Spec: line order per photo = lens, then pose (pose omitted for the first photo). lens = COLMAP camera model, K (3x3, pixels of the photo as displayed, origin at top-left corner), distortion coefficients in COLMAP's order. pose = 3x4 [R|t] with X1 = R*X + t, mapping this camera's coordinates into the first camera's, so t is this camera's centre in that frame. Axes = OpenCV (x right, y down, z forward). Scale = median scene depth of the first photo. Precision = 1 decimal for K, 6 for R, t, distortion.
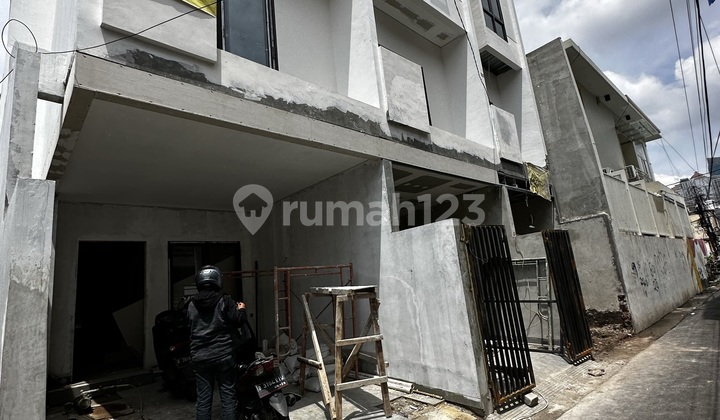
lens RADIAL K [[376.5, 0, 359.3], [0, 376.5, 210.2], [0, 0, 1]] dist [-0.005268, -0.000762]
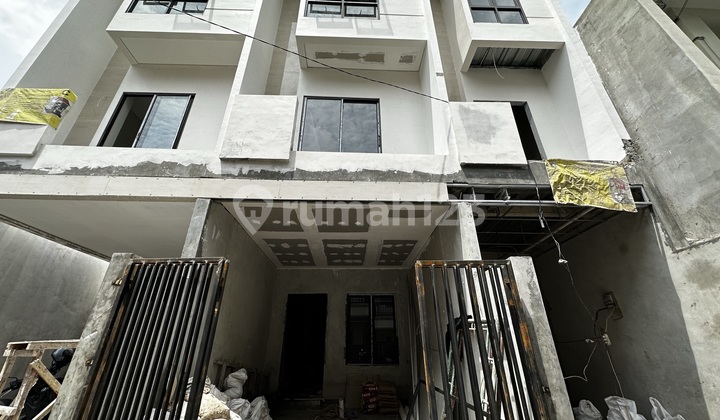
lens RADIAL K [[291.2, 0, 359.2], [0, 291.2, 208.0], [0, 0, 1]] dist [-0.000547, 0.000117]
pose [[0.759064, -0.197756, -0.620254, 0.735787], [0.059003, 0.969724, -0.236970, 0.074902], [0.648337, 0.143279, 0.747750, 0.651660]]
